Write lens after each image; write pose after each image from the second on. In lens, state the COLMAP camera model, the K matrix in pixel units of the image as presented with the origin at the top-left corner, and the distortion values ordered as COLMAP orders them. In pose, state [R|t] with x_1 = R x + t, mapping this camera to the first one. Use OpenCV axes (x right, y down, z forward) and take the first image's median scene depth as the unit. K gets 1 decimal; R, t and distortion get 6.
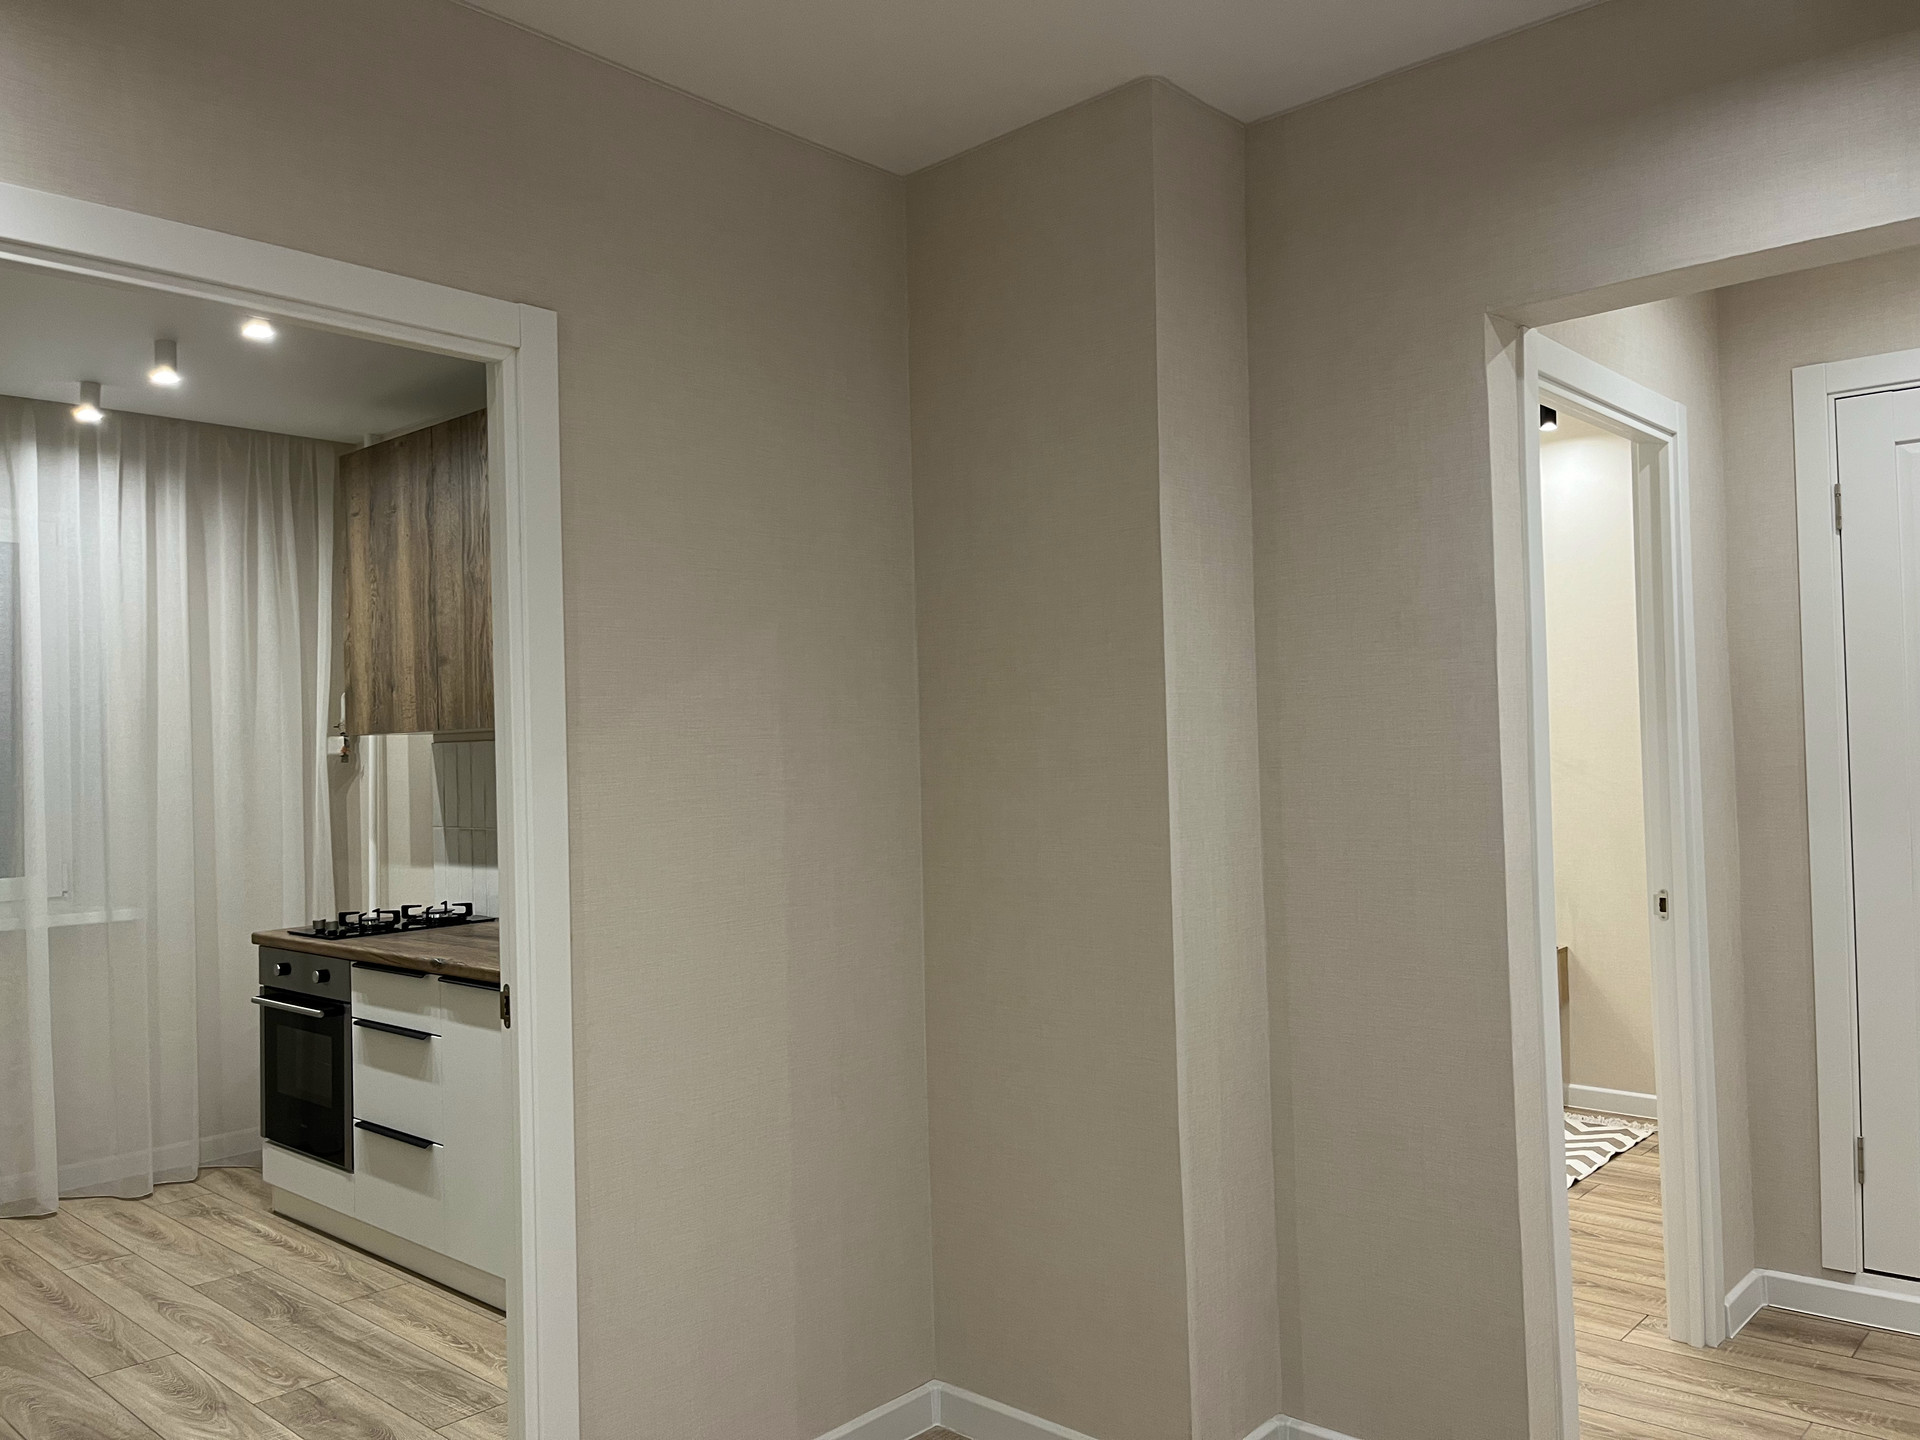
lens RADIAL K [[1436.0, 0, 950.9], [0, 1436.0, 725.6], [0, 0, 1]] dist [0.071056, -0.103695]
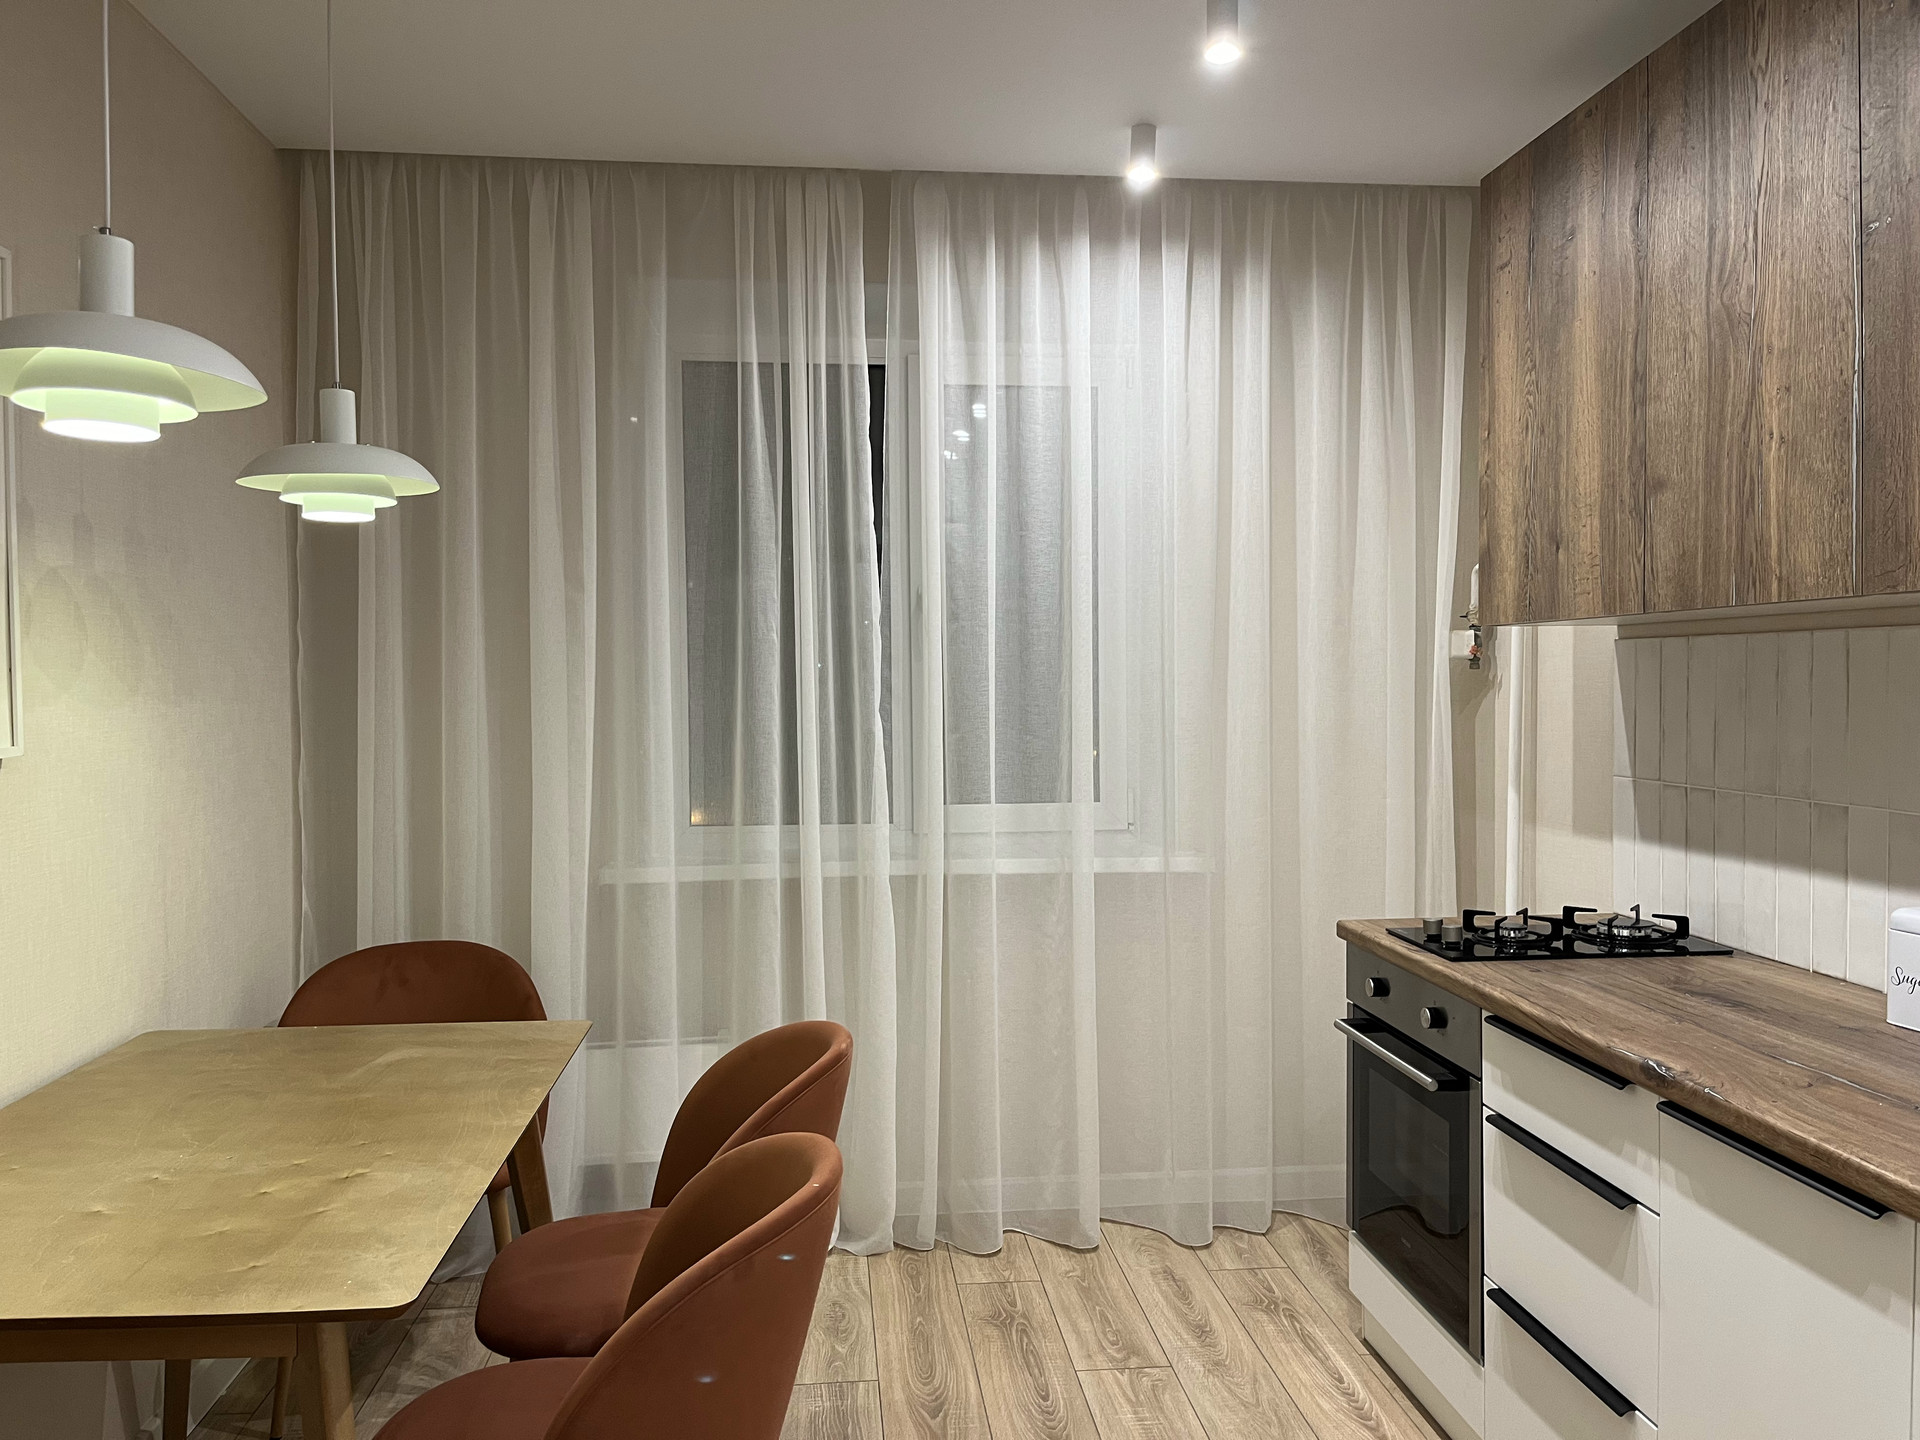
lens RADIAL K [[1478.4, 0, 987.9], [0, 1478.4, 703.4], [0, 0, 1]] dist [0.082642, -0.093019]
pose [[0.760378, 0.036941, -0.648429, -0.163022], [-0.006691, 0.998774, 0.049054, 0.010780], [0.649446, -0.032961, 0.759693, 0.378653]]
